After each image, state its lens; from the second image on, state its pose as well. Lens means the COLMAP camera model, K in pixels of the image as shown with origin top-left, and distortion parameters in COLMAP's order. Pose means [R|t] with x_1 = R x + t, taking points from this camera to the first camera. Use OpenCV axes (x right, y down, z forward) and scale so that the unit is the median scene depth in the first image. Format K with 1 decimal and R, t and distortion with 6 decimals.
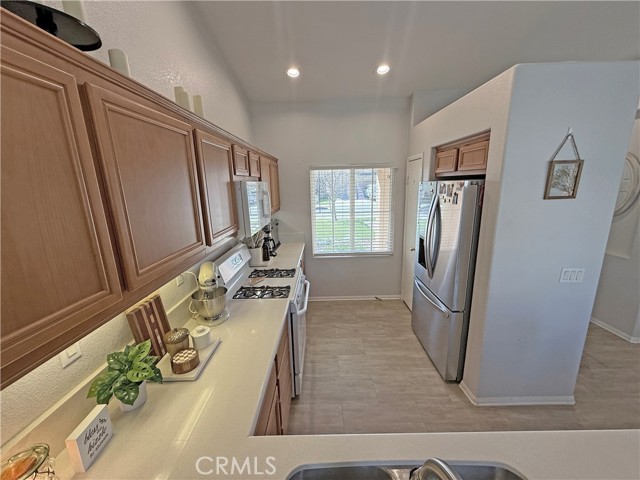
lens RADIAL K [[255.0, 0, 318.3], [0, 255.0, 241.2], [0, 0, 1]] dist [-0.000239, -0.000012]
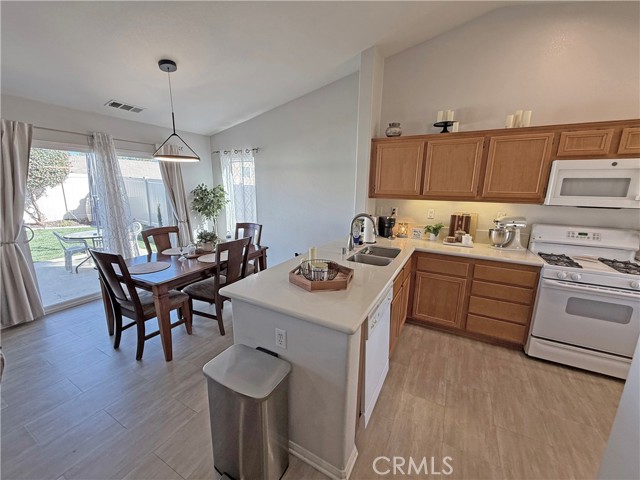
lens RADIAL K [[255.0, 0, 319.3], [0, 255.0, 240.4], [0, 0, 1]] dist [-0.000239, -0.000012]
pose [[-0.463605, 0.210879, -0.860581, 1.248846], [-0.195854, 0.922850, 0.331646, -0.046338], [0.864125, 0.322301, -0.386536, 0.507670]]
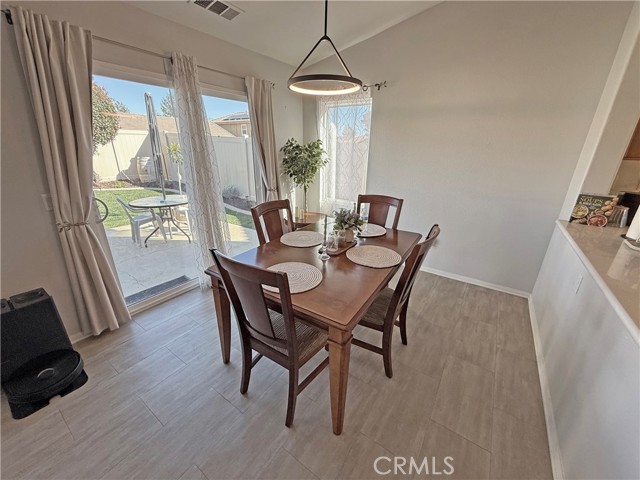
lens RADIAL K [[255.0, 0, 319.3], [0, 255.0, 240.1], [0, 0, 1]] dist [-0.000239, -0.000012]
pose [[-0.559165, 0.312586, -0.767870, 1.094998], [-0.180992, 0.857832, 0.481006, 0.177954], [0.809059, 0.407940, -0.423094, -0.288939]]
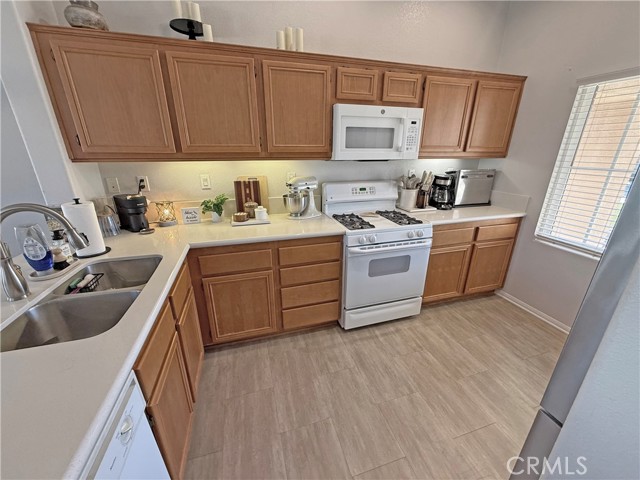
lens RADIAL K [[255.0, 0, 319.0], [0, 255.0, 239.7], [0, 0, 1]] dist [-0.000239, -0.000012]
pose [[0.297228, 0.350995, -0.887952, 0.703438], [-0.223547, 0.929714, 0.292675, -0.002293], [0.928269, 0.111508, 0.354801, 0.529068]]
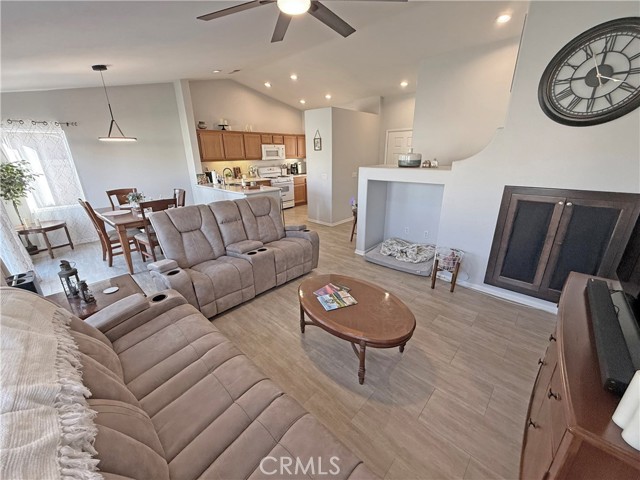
lens RADIAL K [[255.0, 0, 318.0], [0, 255.0, 241.2], [0, 0, 1]] dist [-0.000239, -0.000012]
pose [[0.731201, 0.244117, -0.636987, 2.727980], [-0.158513, 0.969019, 0.189407, 0.280565], [0.663490, -0.037524, 0.747244, -1.217731]]
